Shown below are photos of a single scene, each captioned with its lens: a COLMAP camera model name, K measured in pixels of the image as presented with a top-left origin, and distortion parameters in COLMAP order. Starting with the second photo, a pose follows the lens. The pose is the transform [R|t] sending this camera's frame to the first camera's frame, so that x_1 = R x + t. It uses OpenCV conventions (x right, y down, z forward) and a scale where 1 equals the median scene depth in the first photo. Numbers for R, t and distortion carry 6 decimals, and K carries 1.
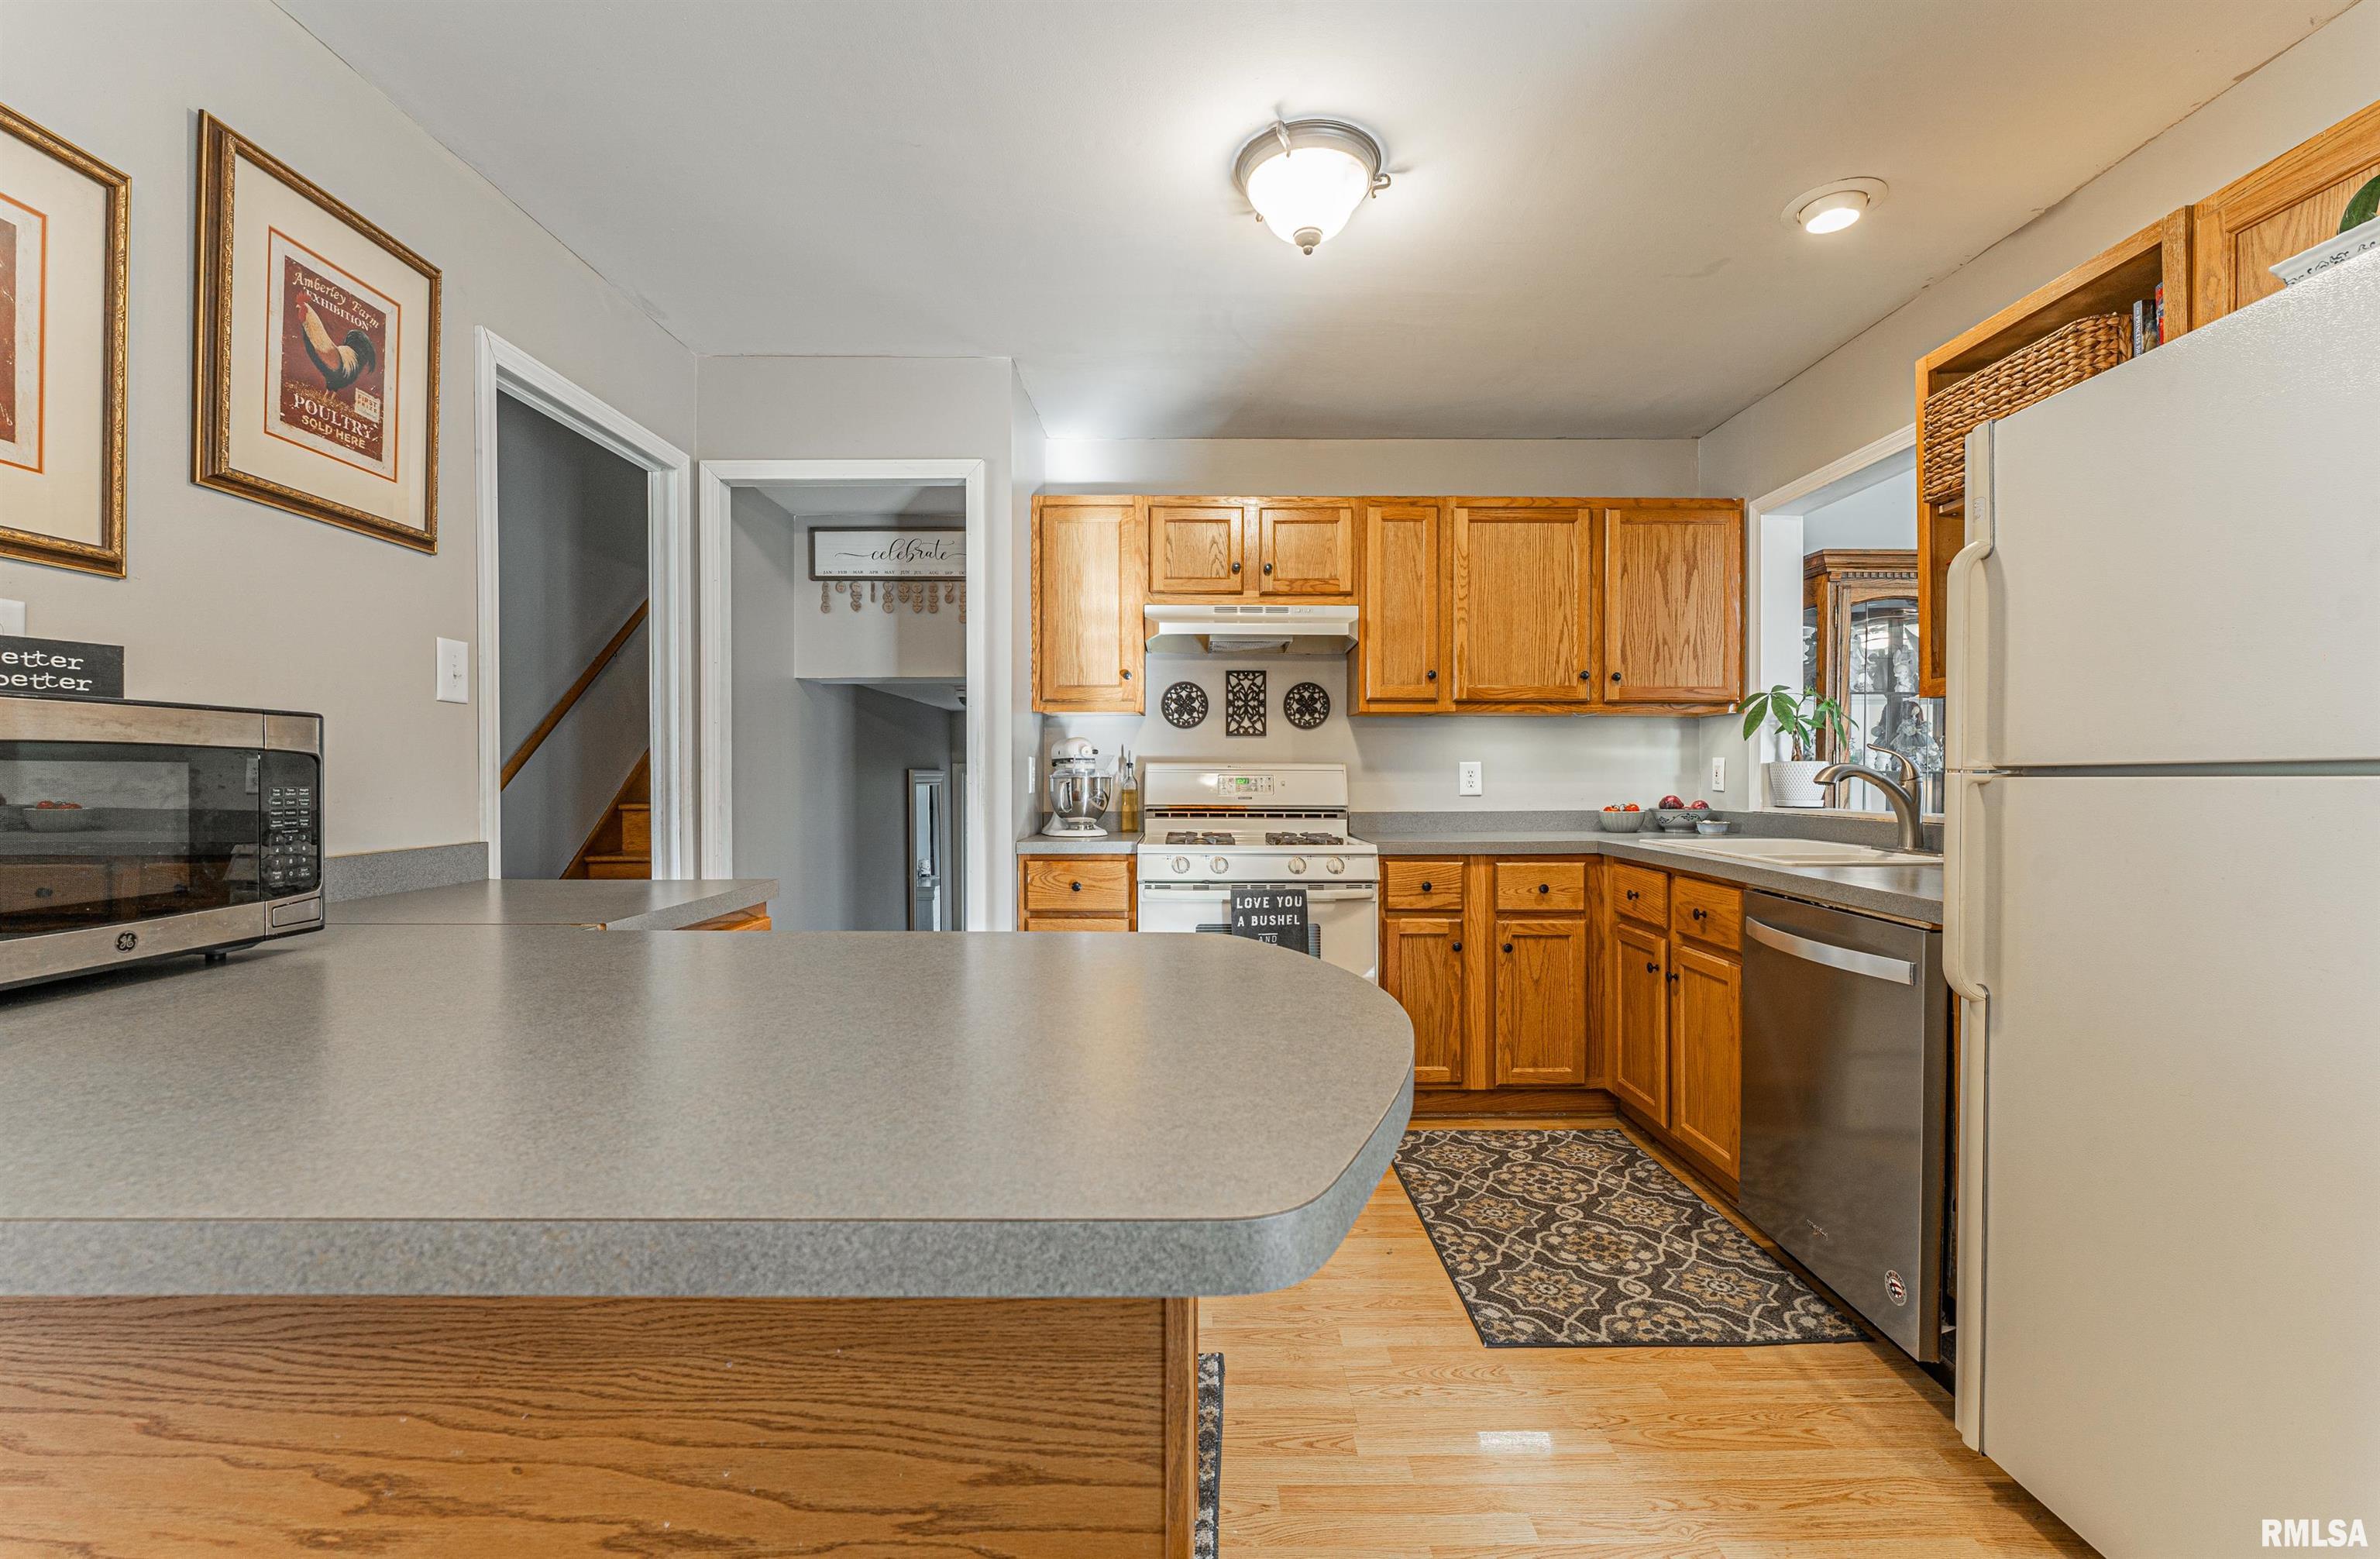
lens RADIAL K [[968.0, 0, 1190.0], [0, 968.0, 779.5], [0, 0, 1]] dist [0.000690, -0.000036]
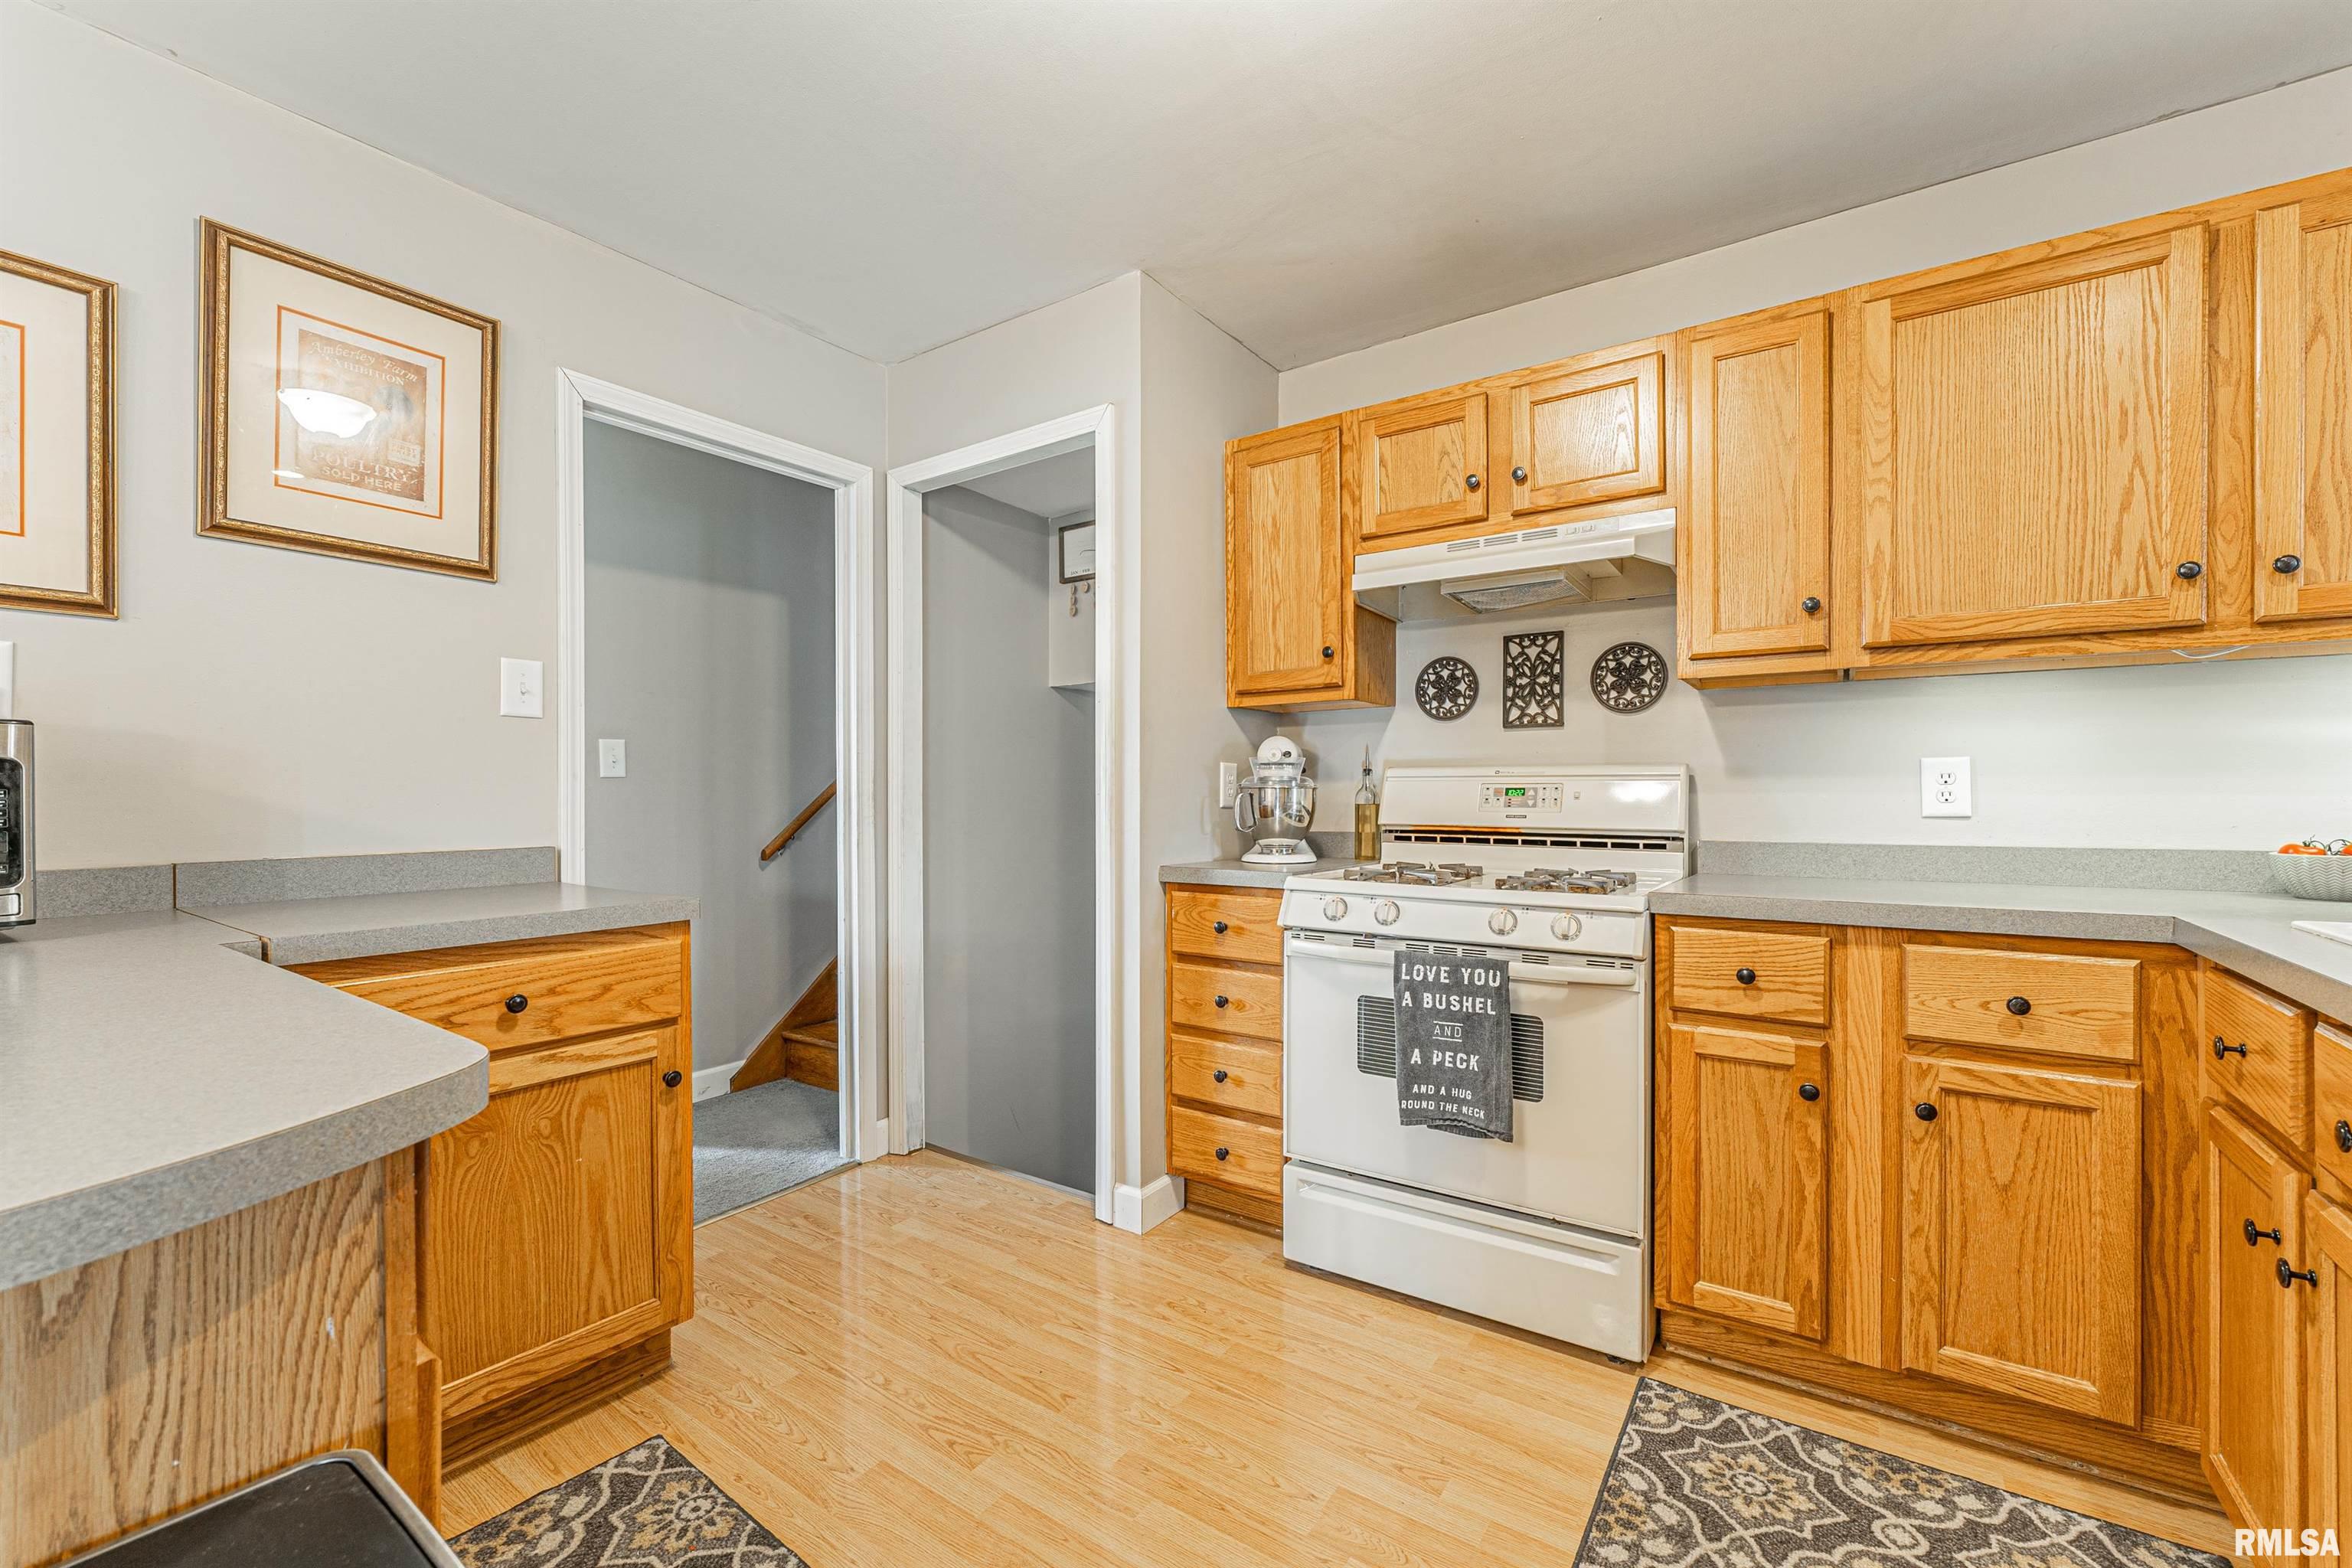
lens RADIAL K [[957.8, 0, 1175.9], [0, 957.8, 795.4], [0, 0, 1]] dist [-0.002871, -0.000061]
pose [[0.818753, -0.000458, -0.574146, 0.290031], [-0.000347, 0.999999, -0.001292, 0.005817], [0.574146, 0.001257, 0.818752, 0.347206]]
